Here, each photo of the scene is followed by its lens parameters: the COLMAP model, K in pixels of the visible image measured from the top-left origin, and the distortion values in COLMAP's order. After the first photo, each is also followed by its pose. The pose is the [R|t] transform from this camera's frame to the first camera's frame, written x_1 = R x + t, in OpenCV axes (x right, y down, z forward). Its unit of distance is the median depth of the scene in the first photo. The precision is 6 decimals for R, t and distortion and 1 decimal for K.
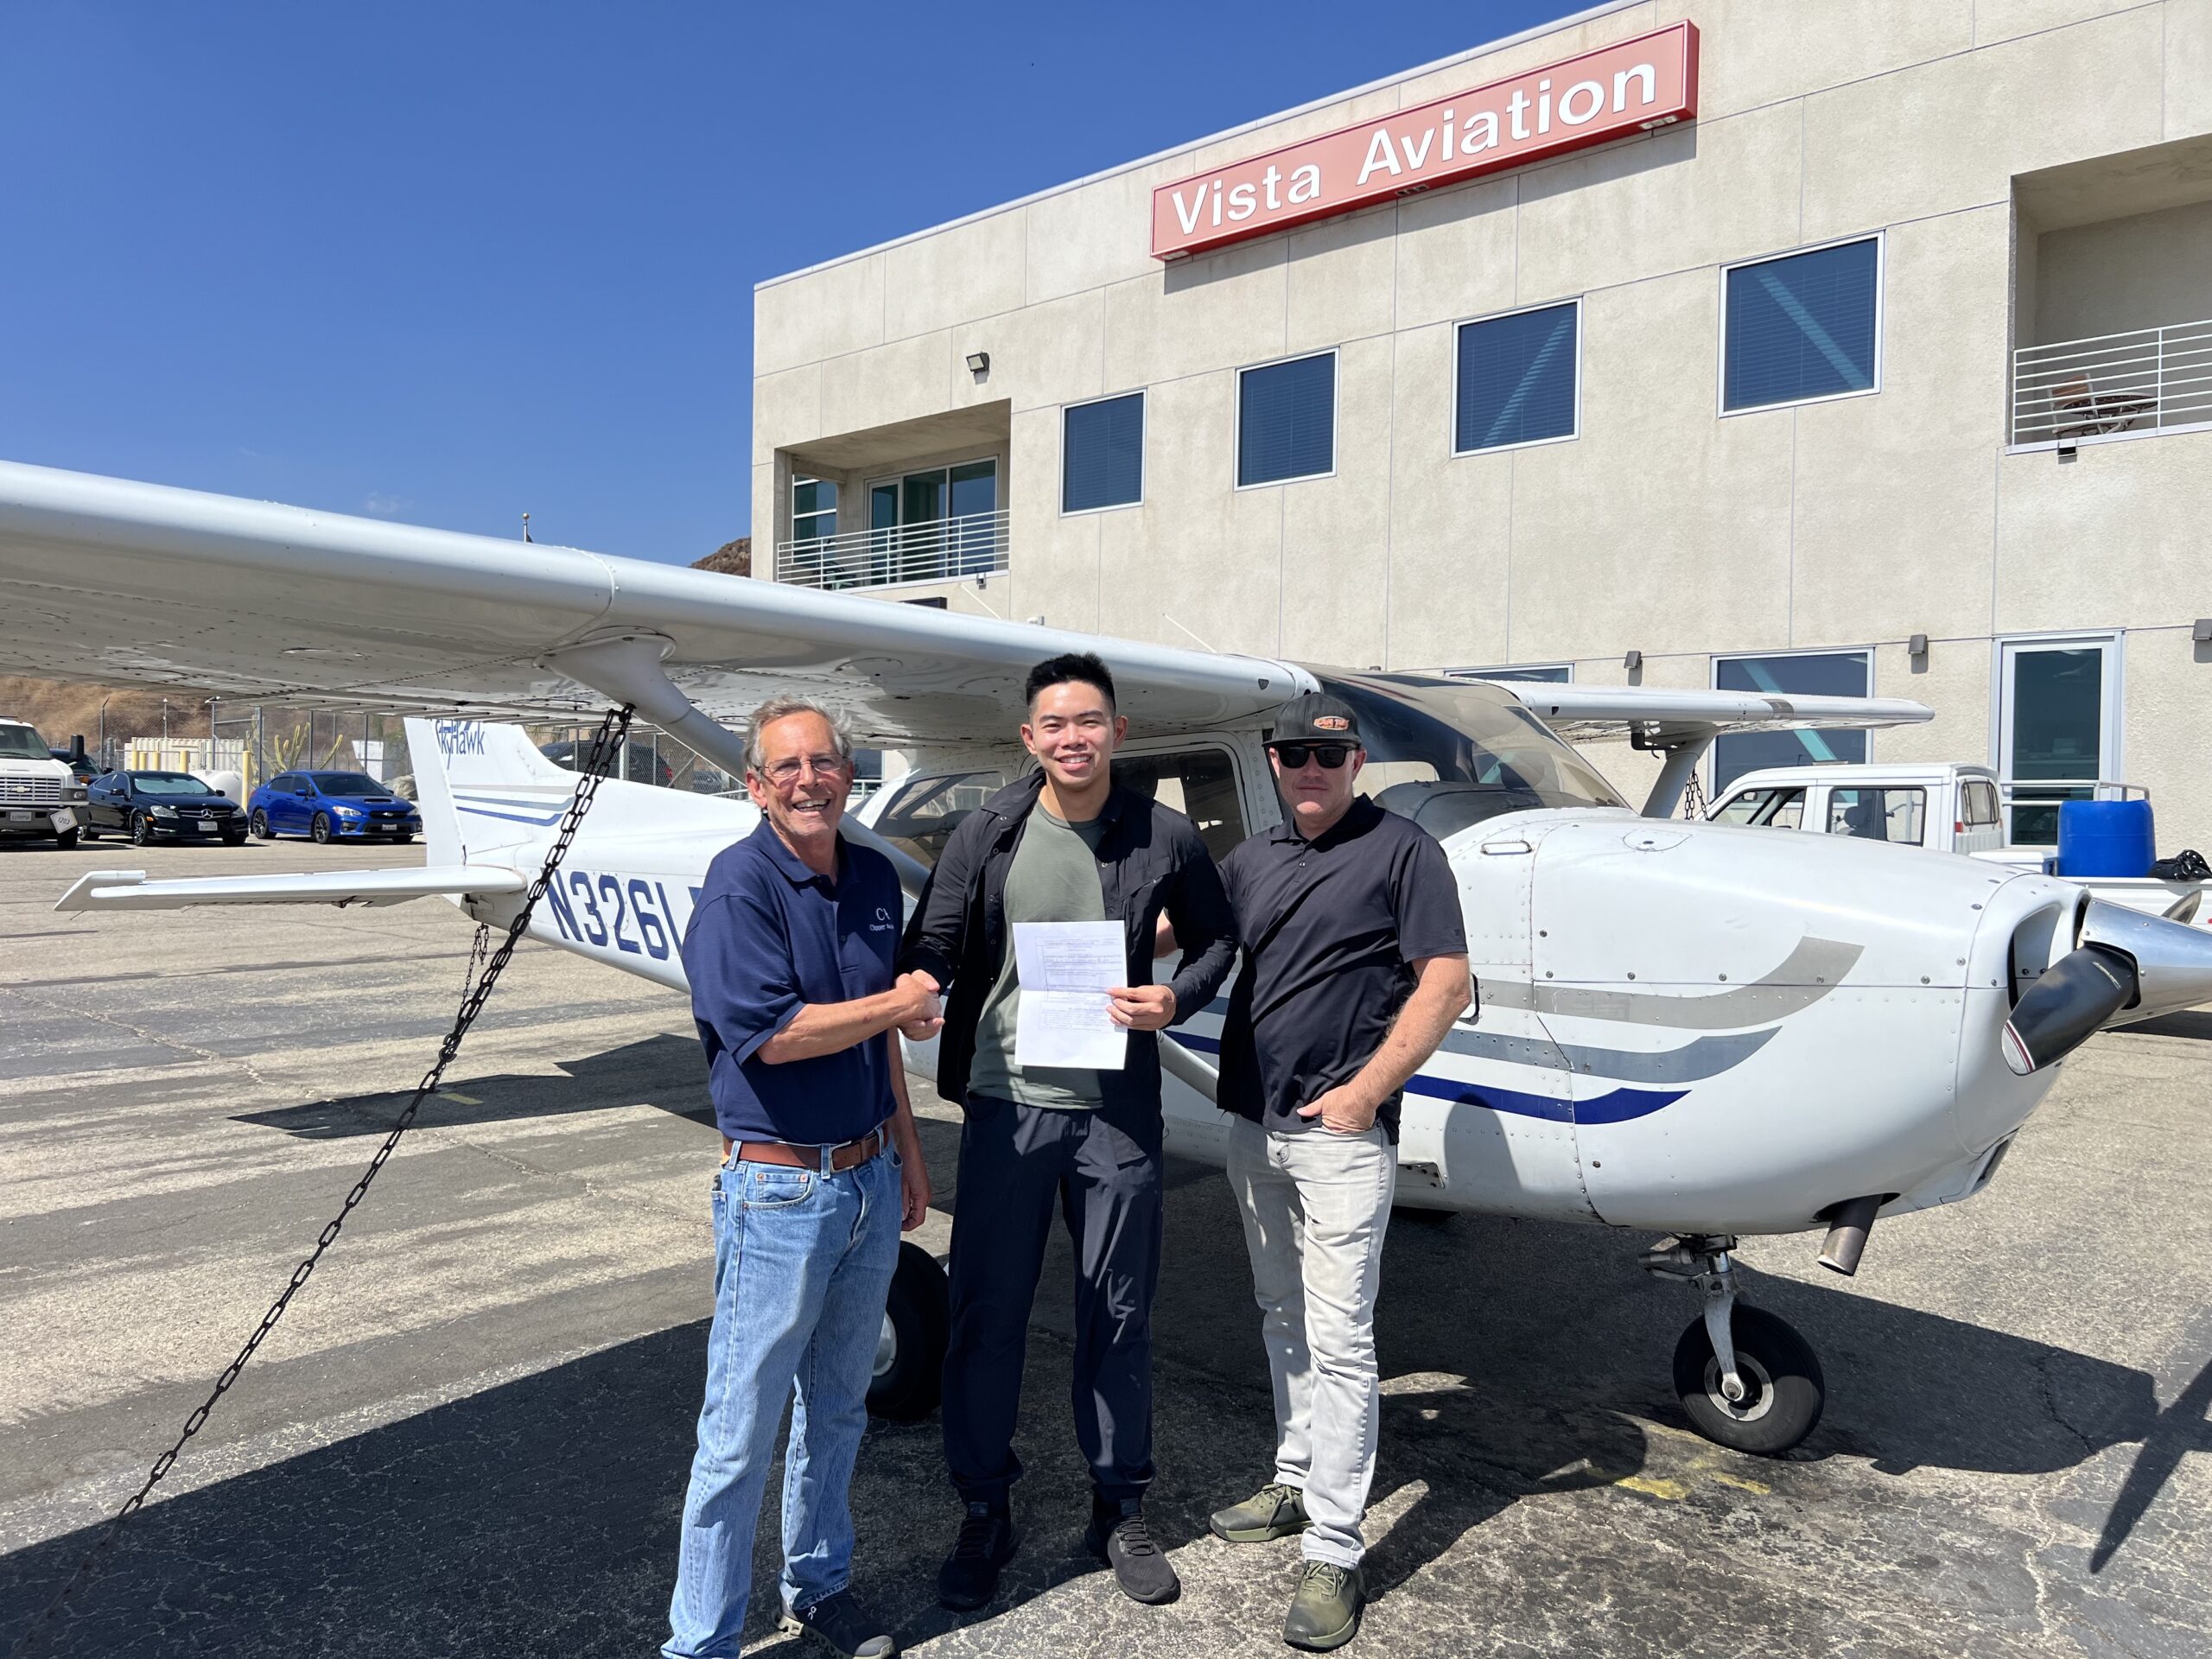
lens RADIAL K [[1531.2, 0, 1106.0], [0, 1531.2, 829.5], [0, 0, 1]] dist [0.047746, -0.043472]
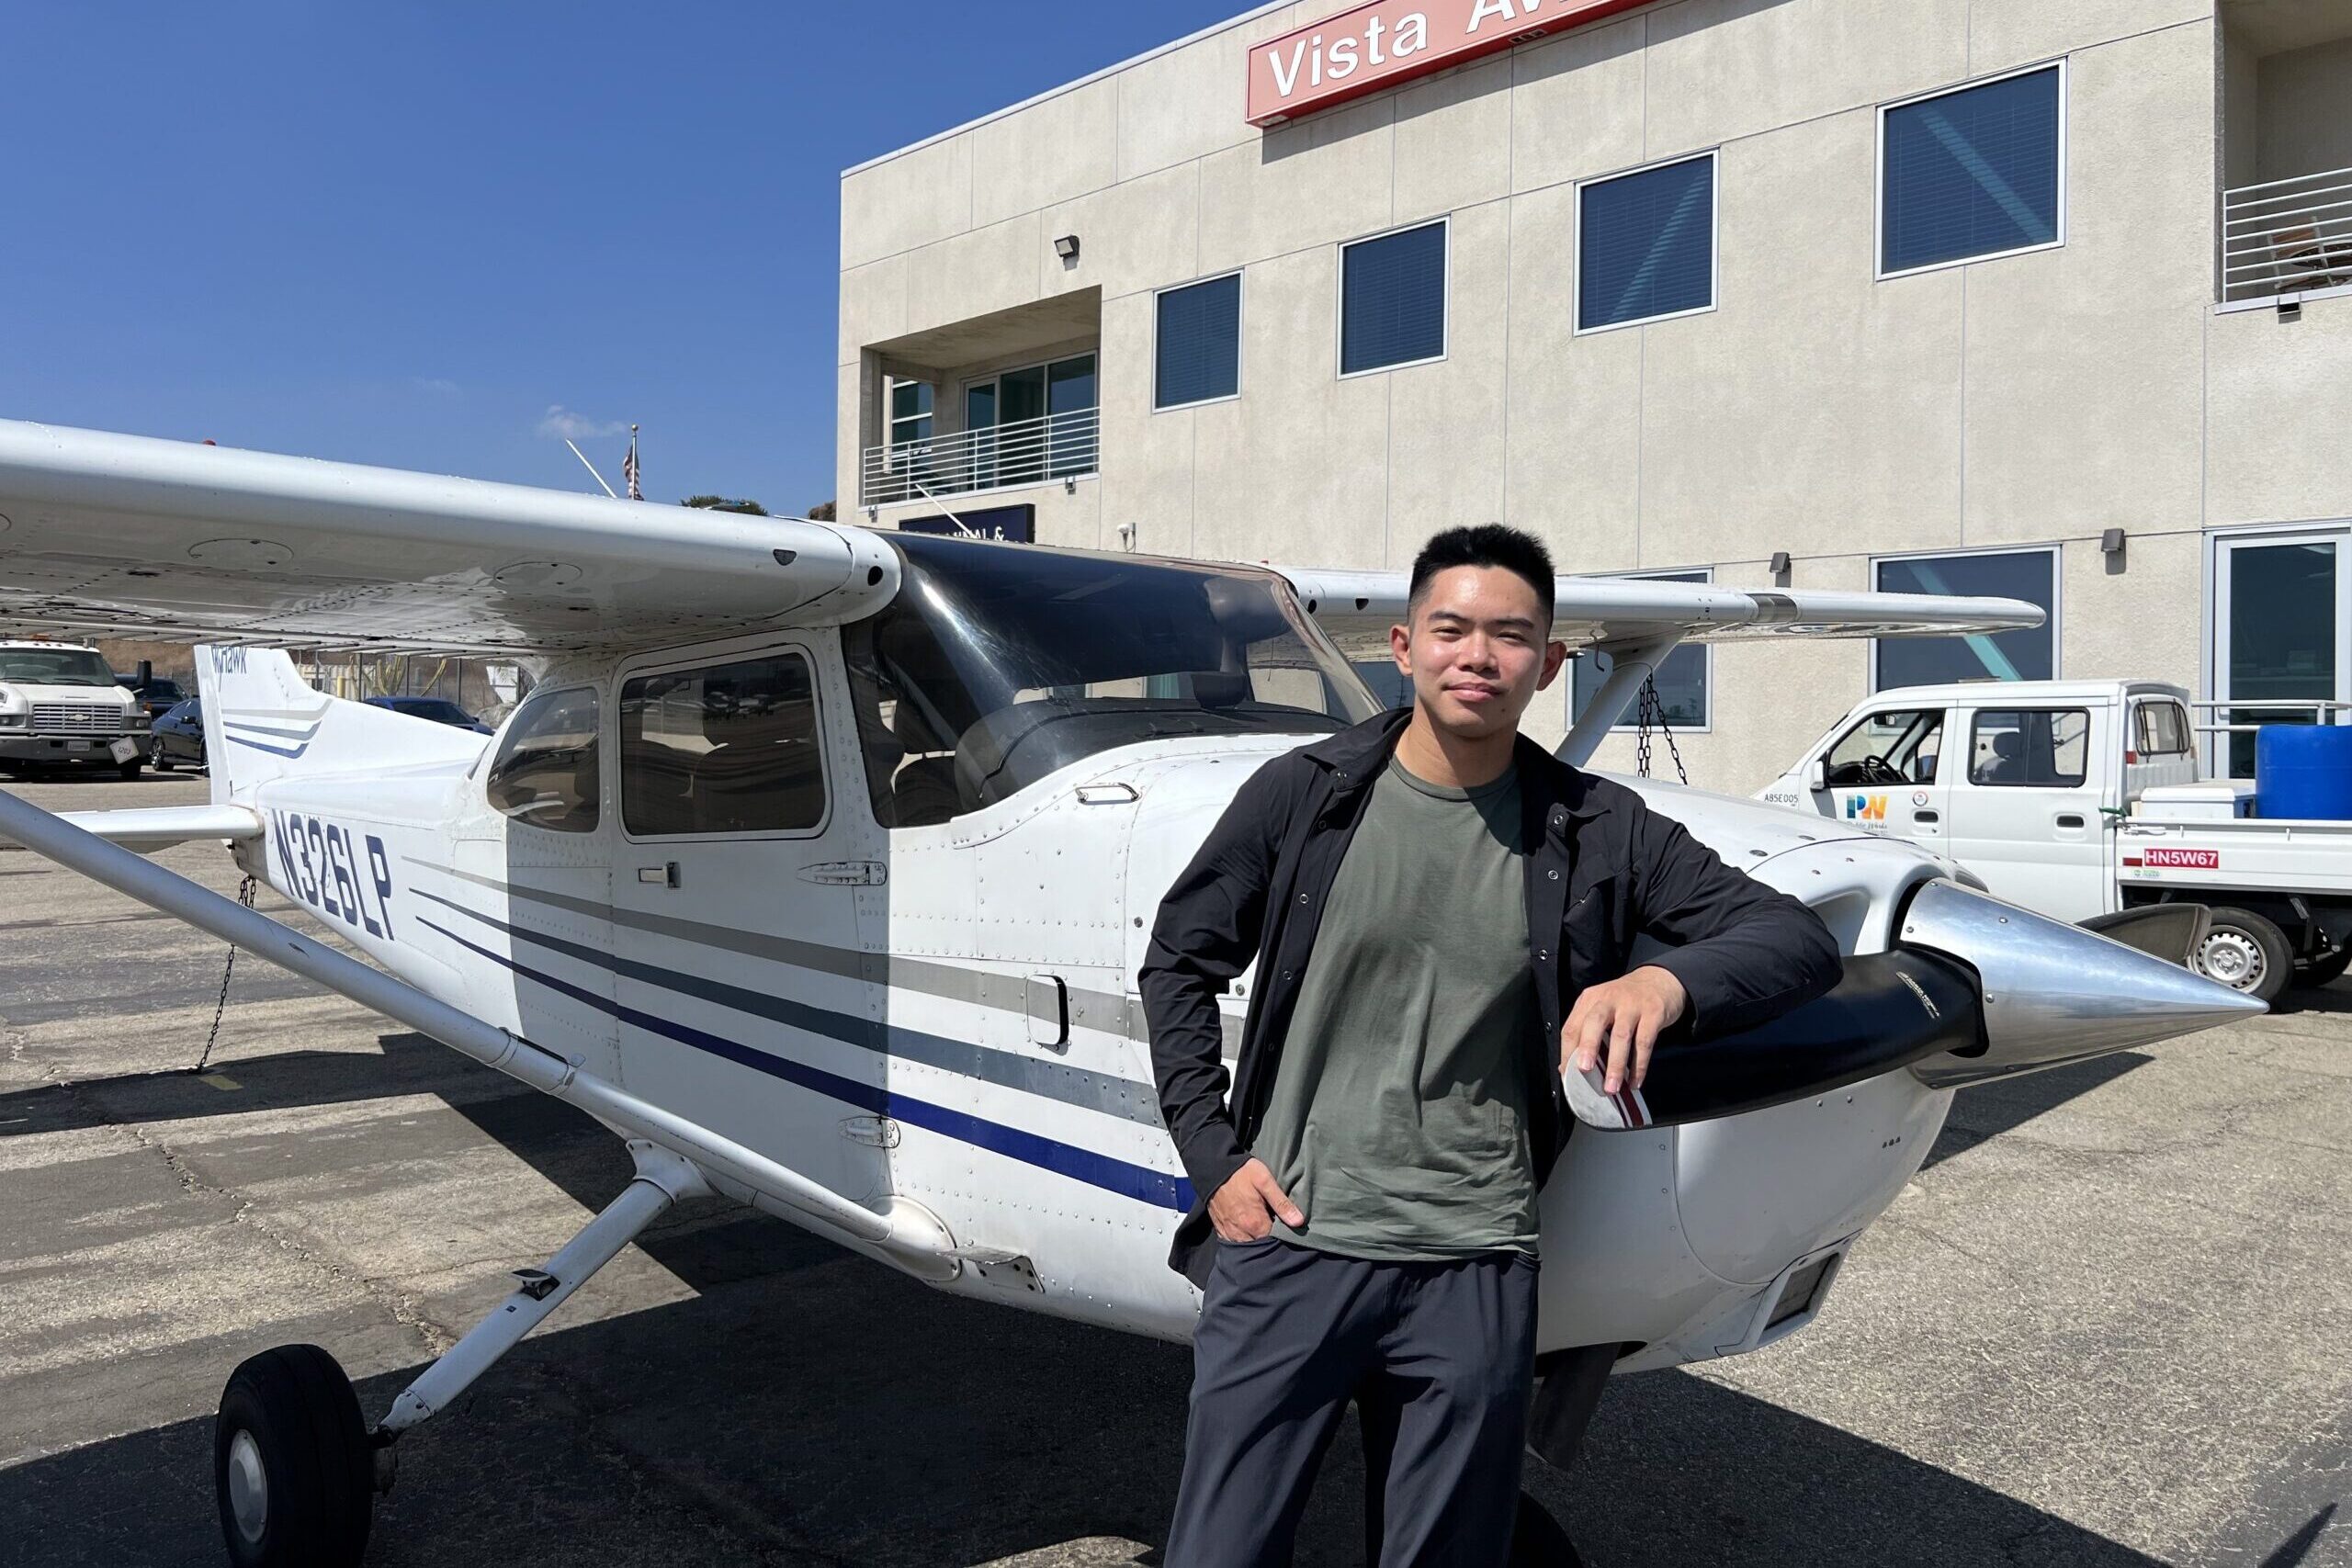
lens RADIAL K [[1632.4, 0, 1176.2], [0, 1632.4, 721.6], [0, 0, 1]] dist [0.046466, -0.044117]
pose [[0.997271, -0.002117, -0.073802, 0.082101], [0.000473, 0.999752, -0.022280, -0.000963], [0.073831, 0.022185, 0.997024, 0.067490]]
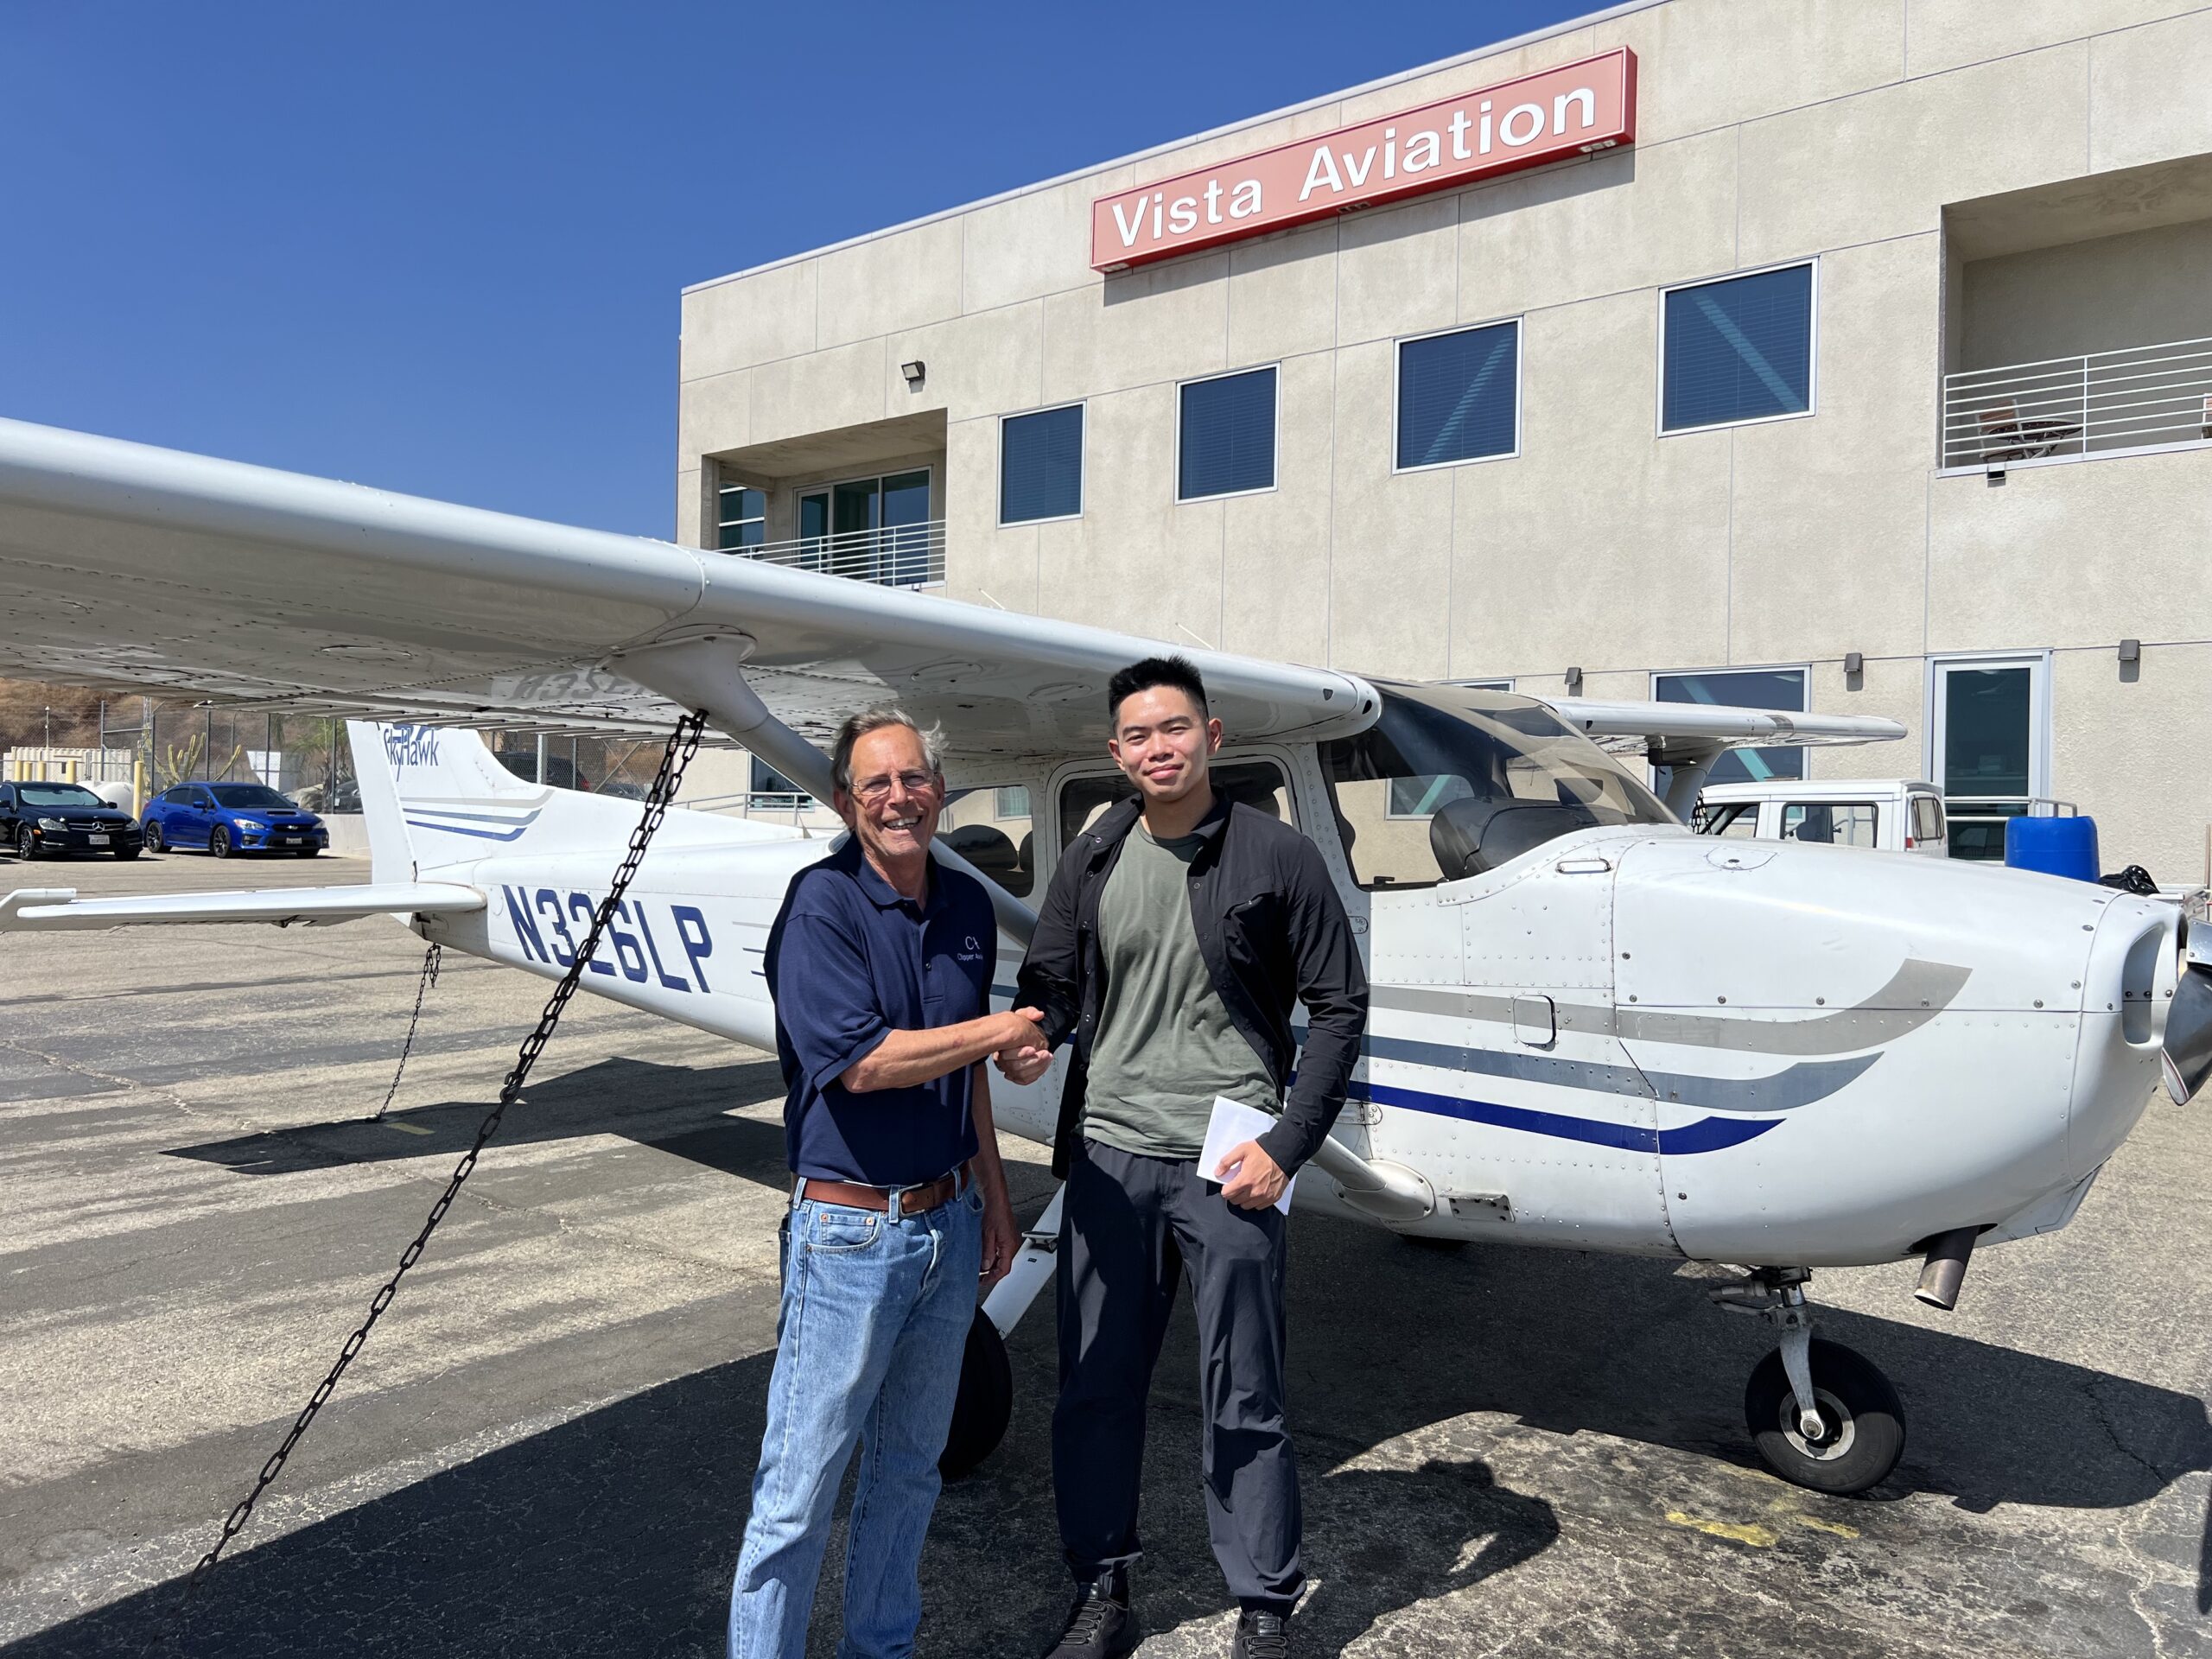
lens RADIAL K [[1531.2, 0, 1106.0], [0, 1531.2, 829.5], [0, 0, 1]] dist [0.047746, -0.043472]
pose [[0.998480, 0.001221, 0.055109, -0.021506], [-0.000724, 0.999959, -0.009037, -0.000506], [-0.055117, 0.008983, 0.998439, 0.013672]]
